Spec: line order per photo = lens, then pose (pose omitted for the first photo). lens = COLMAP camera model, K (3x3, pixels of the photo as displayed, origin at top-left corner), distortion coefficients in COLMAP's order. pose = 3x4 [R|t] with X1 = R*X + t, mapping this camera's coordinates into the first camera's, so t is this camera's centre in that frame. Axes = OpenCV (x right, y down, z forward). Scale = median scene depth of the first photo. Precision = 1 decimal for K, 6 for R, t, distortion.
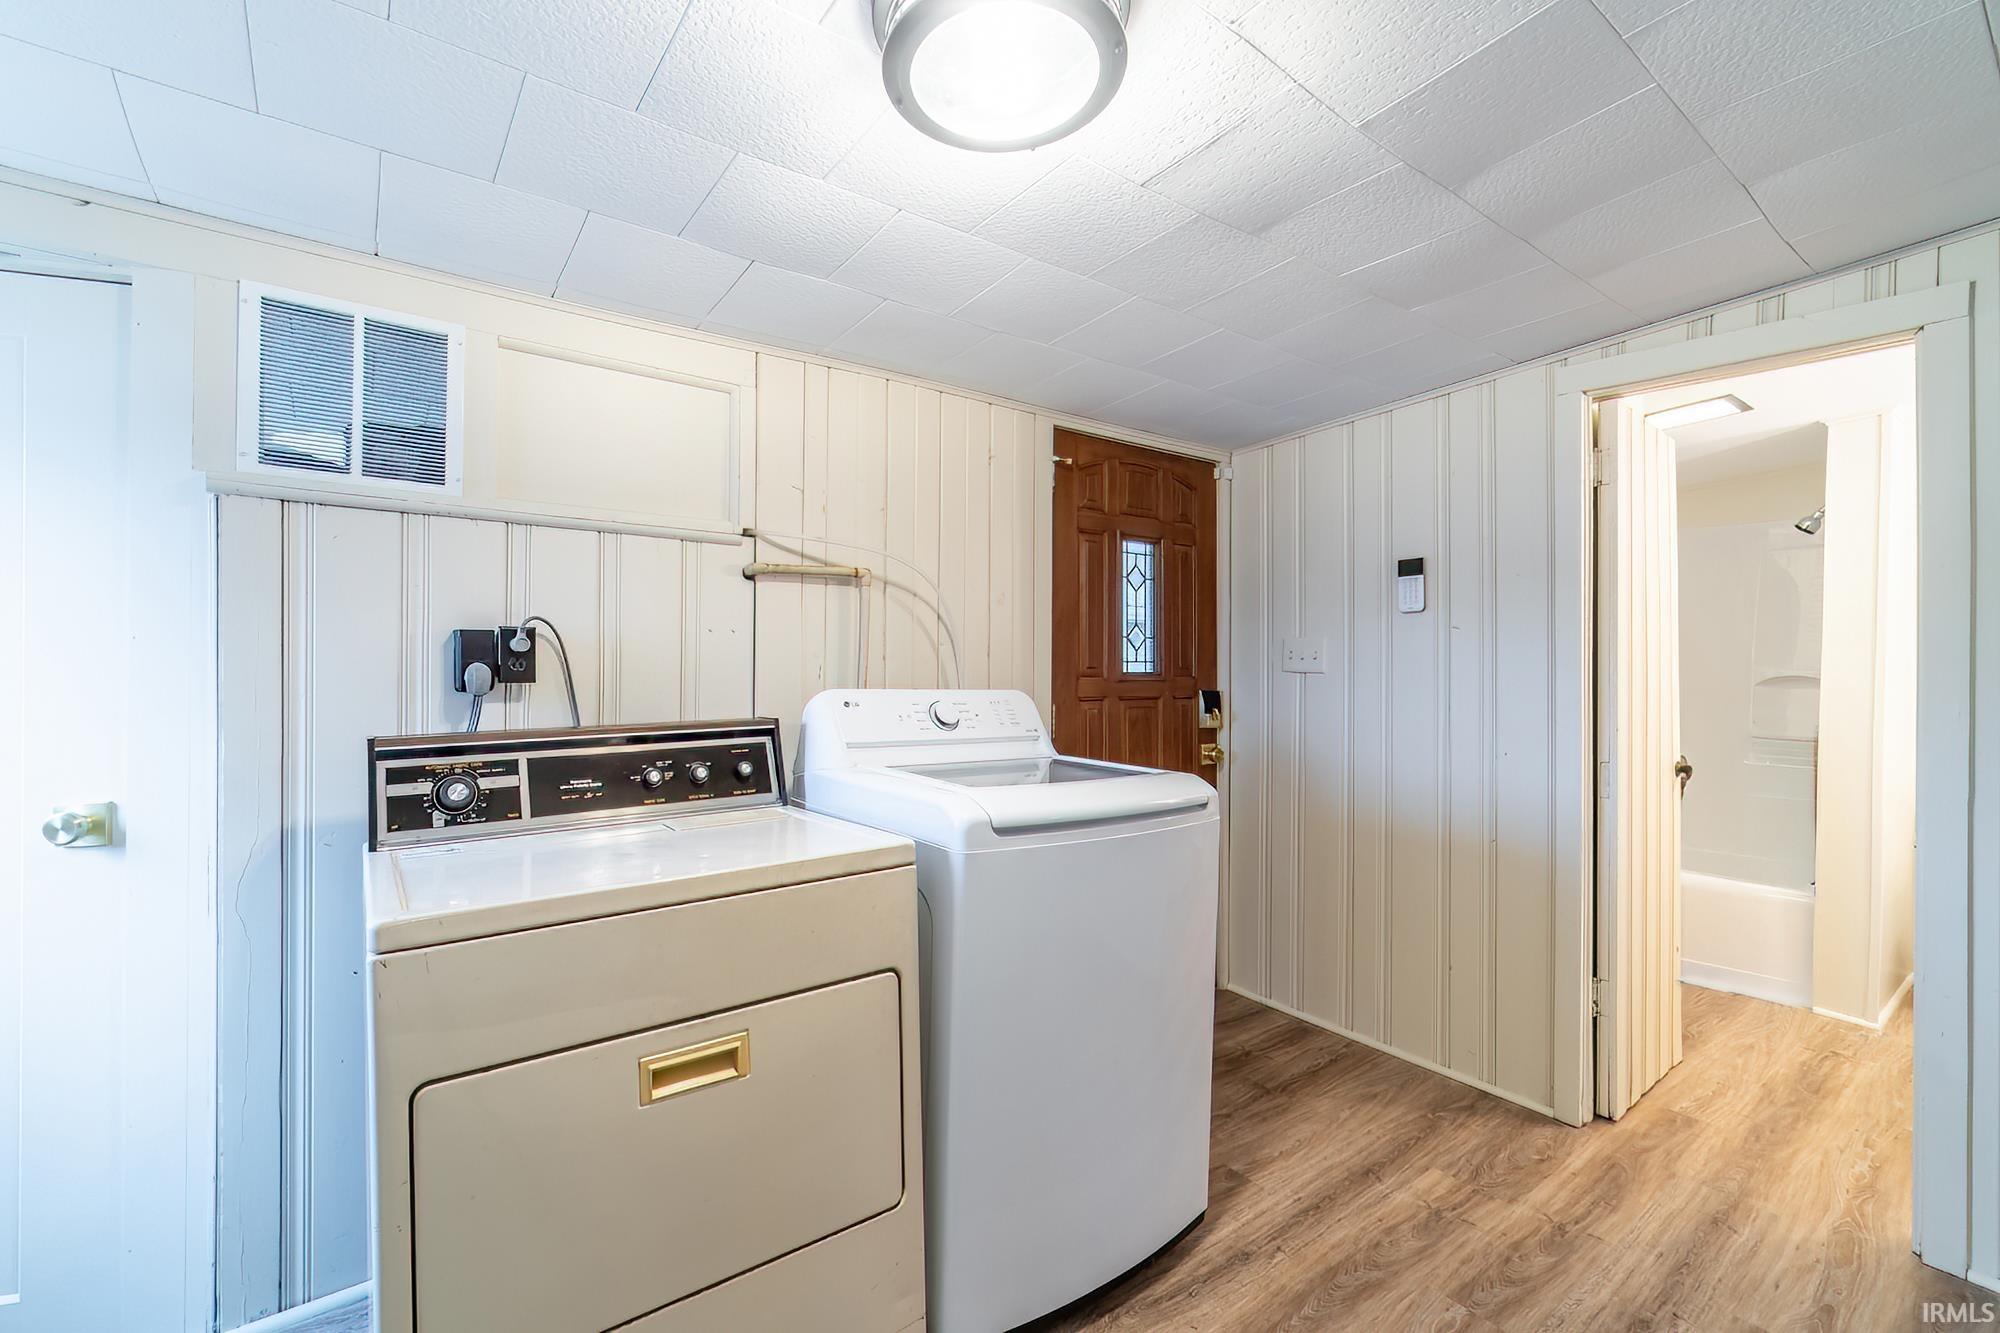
lens RADIAL K [[869.1, 0, 978.6], [0, 869.1, 667.2], [0, 0, 1]] dist [-0.003471, -0.000448]
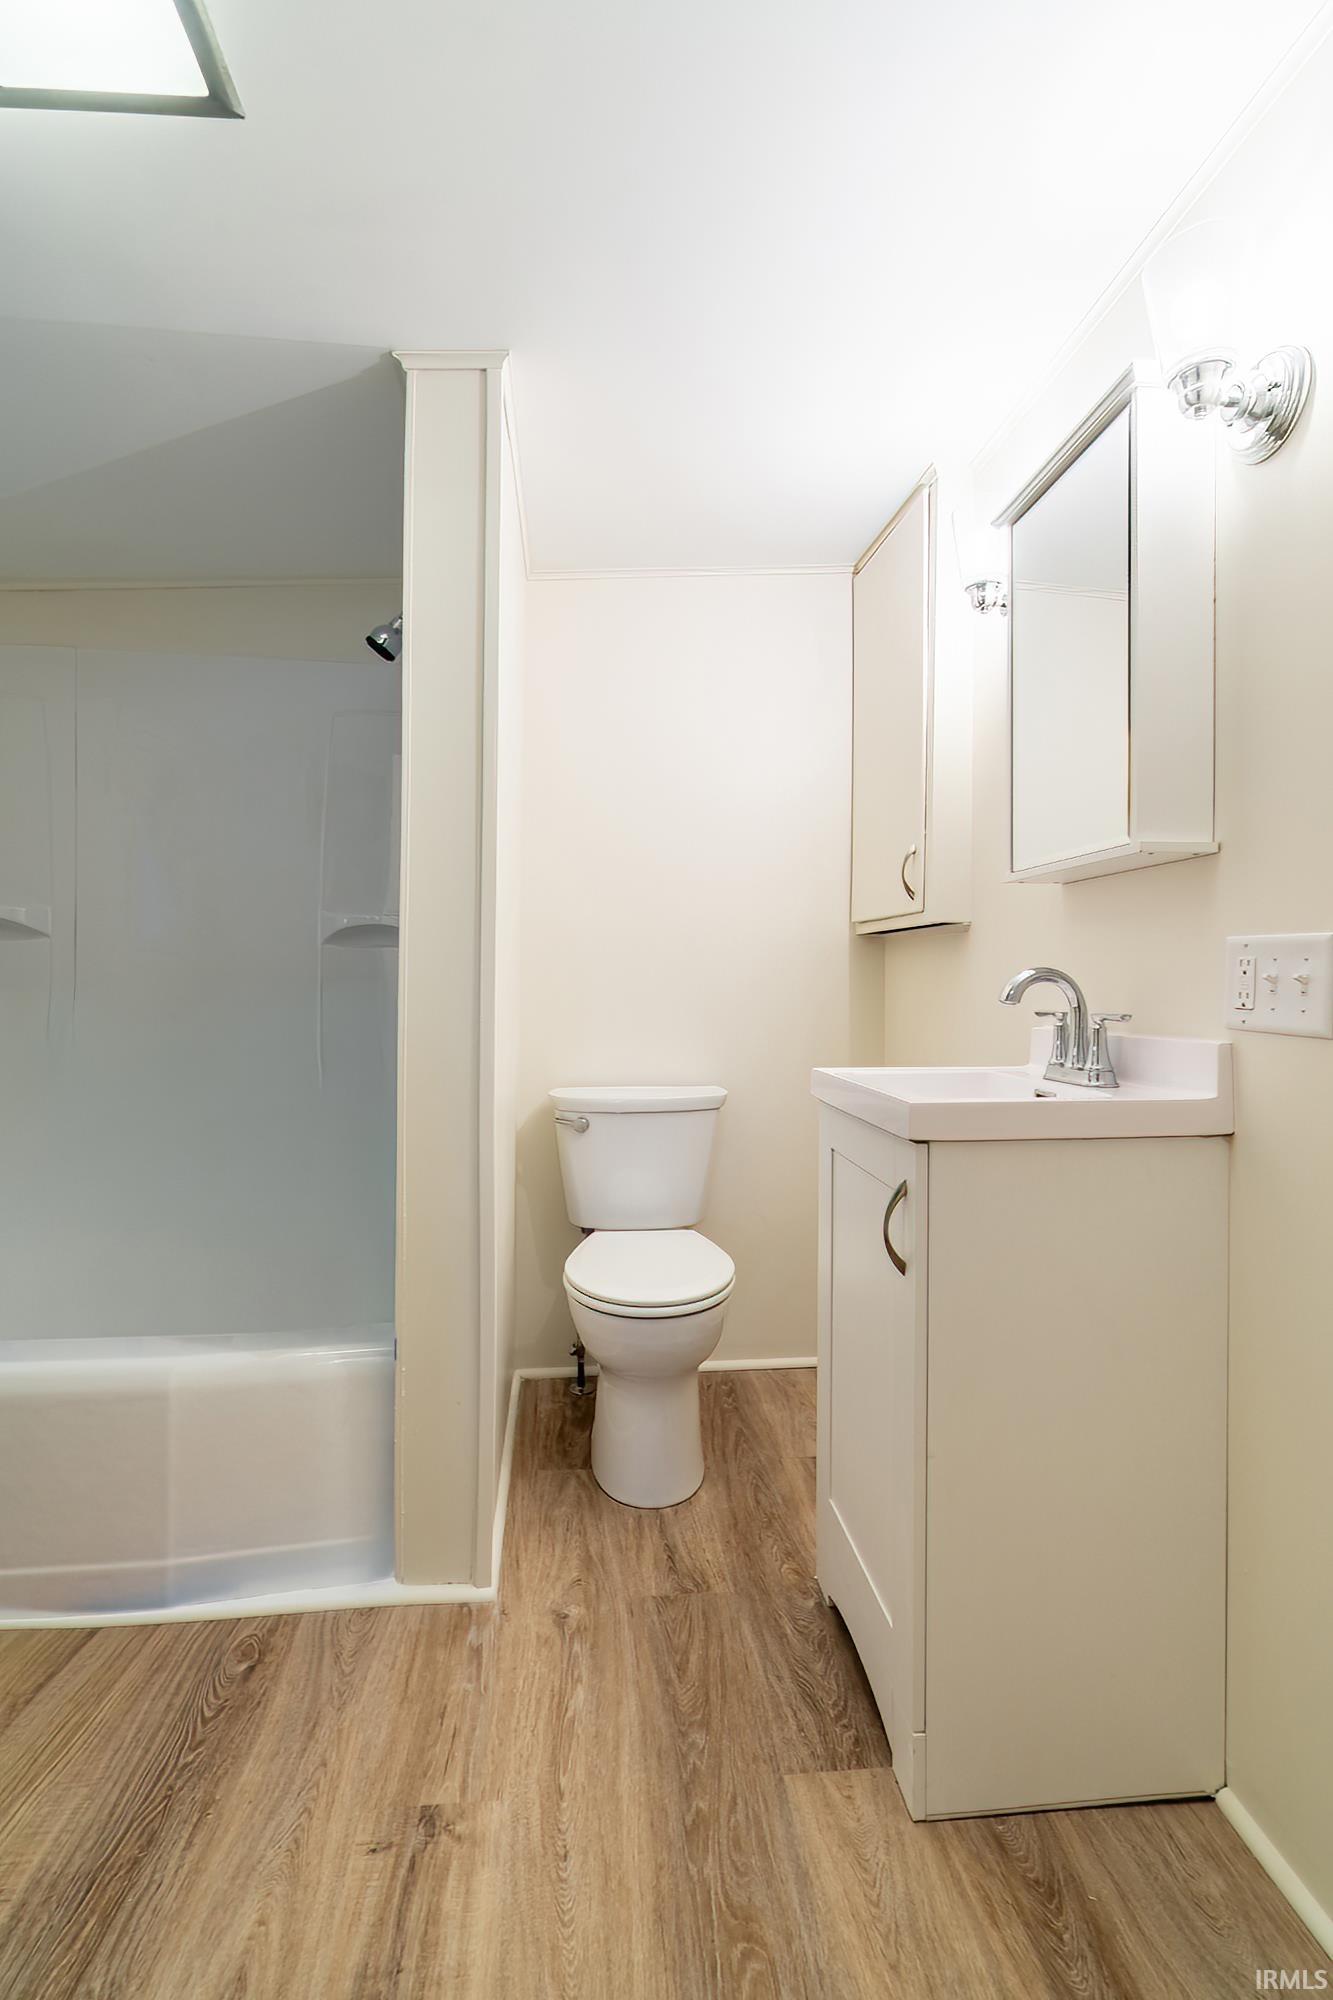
lens RADIAL K [[869.1, 0, 666.5], [0, 869.1, 1000.0], [0, 0, 1]] dist [-0.003471, -0.000448]
pose [[0.500205, -0.037869, 0.865079, 0.651571], [0.001252, 0.999074, 0.043011, 0.048859], [-0.865906, -0.020432, 0.499789, 0.651304]]
